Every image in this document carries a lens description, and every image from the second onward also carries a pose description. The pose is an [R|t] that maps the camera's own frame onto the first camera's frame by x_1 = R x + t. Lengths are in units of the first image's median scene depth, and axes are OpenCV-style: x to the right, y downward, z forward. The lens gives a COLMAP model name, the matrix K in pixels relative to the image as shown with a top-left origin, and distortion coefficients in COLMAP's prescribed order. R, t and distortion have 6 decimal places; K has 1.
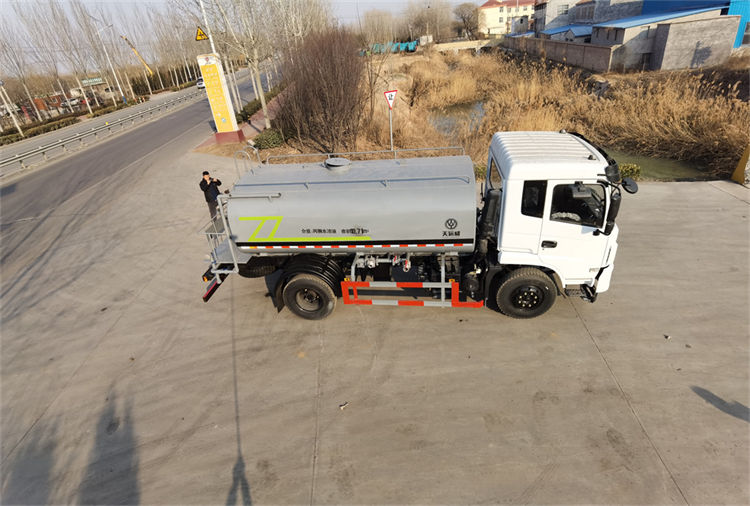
lens RADIAL K [[390.4, 0, 376.6], [0, 390.4, 251.3], [0, 0, 1]] dist [-0.022806, 0.001325]
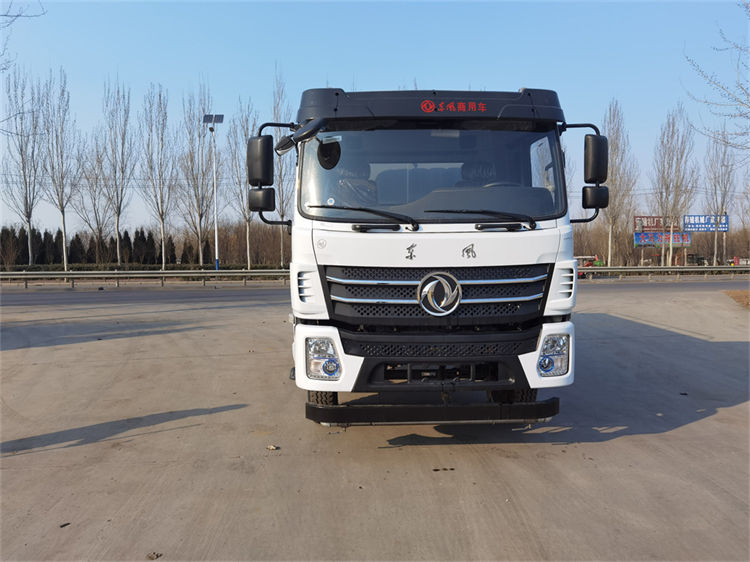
lens RADIAL K [[557.2, 0, 375.0], [0, 557.2, 280.8], [0, 0, 1]] dist [0.024438, -0.014831]
pose [[0.177312, 0.151422, -0.972436, 1.209242], [-0.494611, 0.867950, 0.044966, -0.070152], [0.850835, 0.473005, 0.228793, 0.884645]]
